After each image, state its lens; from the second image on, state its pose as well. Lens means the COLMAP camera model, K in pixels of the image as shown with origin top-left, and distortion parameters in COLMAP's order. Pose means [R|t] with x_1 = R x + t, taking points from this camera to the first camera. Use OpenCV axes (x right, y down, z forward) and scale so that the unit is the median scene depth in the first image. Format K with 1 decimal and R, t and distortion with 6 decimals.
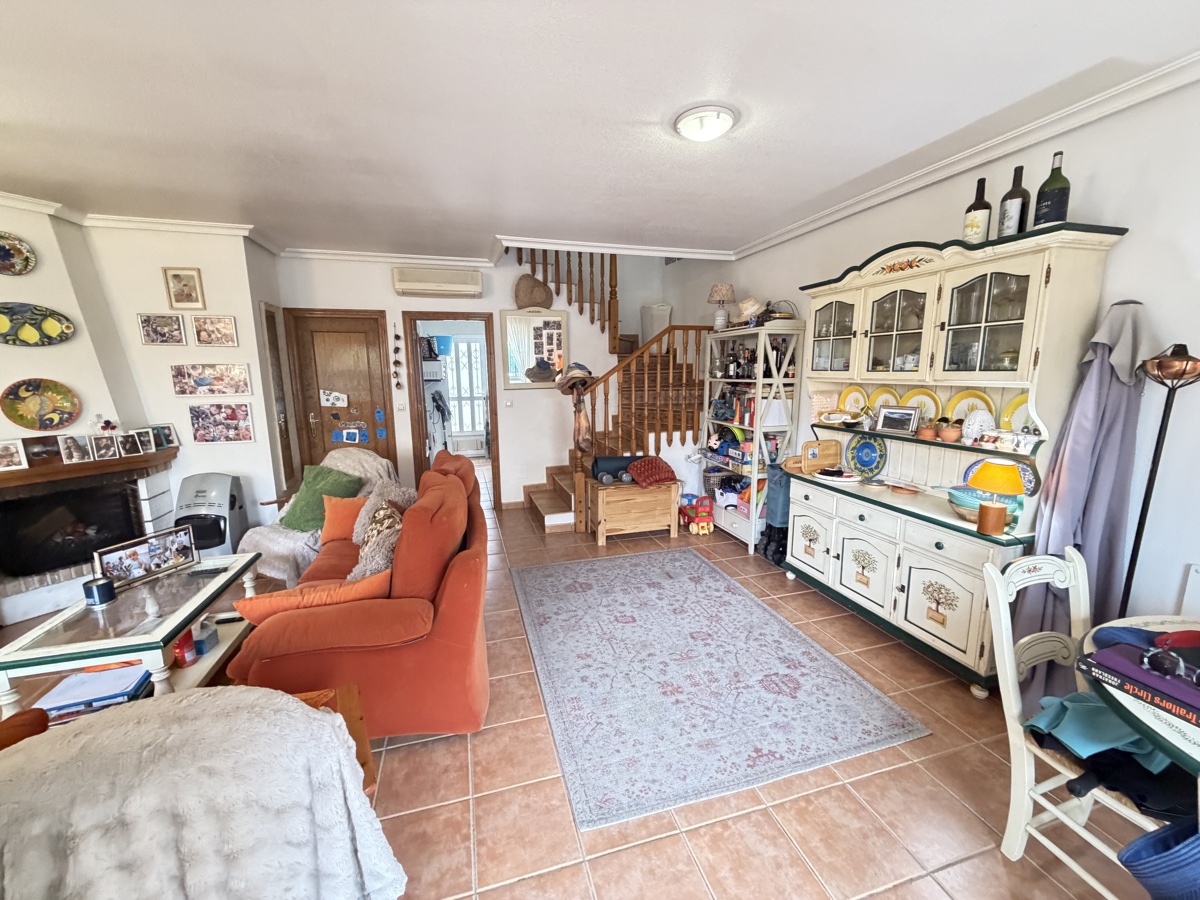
lens RADIAL K [[478.0, 0, 599.1], [0, 478.0, 450.9], [0, 0, 1]] dist [0.000921, -0.000617]
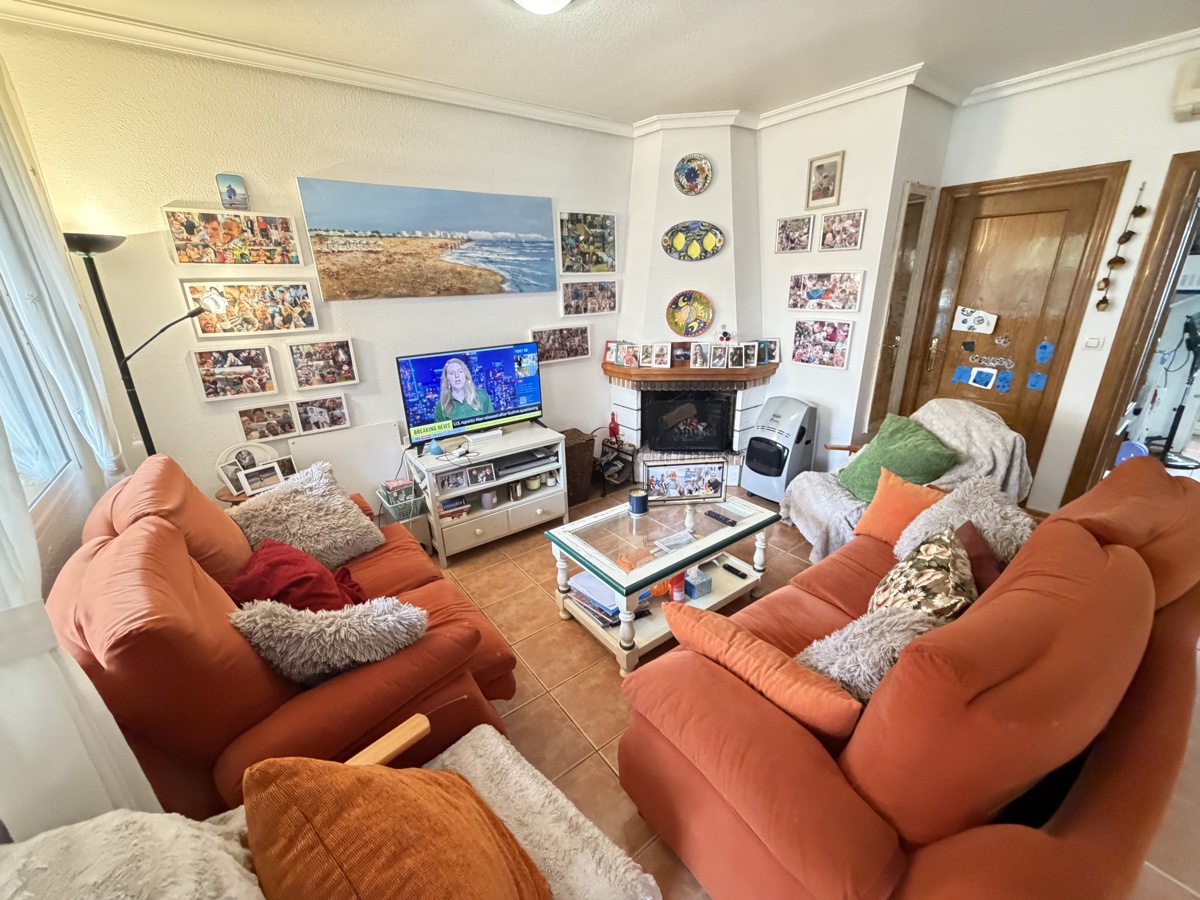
lens RADIAL K [[478.0, 0, 596.4], [0, 478.0, 451.5], [0, 0, 1]] dist [0.000921, -0.000617]
pose [[0.348242, 0.310623, -0.884444, -0.099022], [-0.136153, 0.950258, 0.280128, -0.064088], [0.927464, 0.022867, 0.373212, 0.317698]]
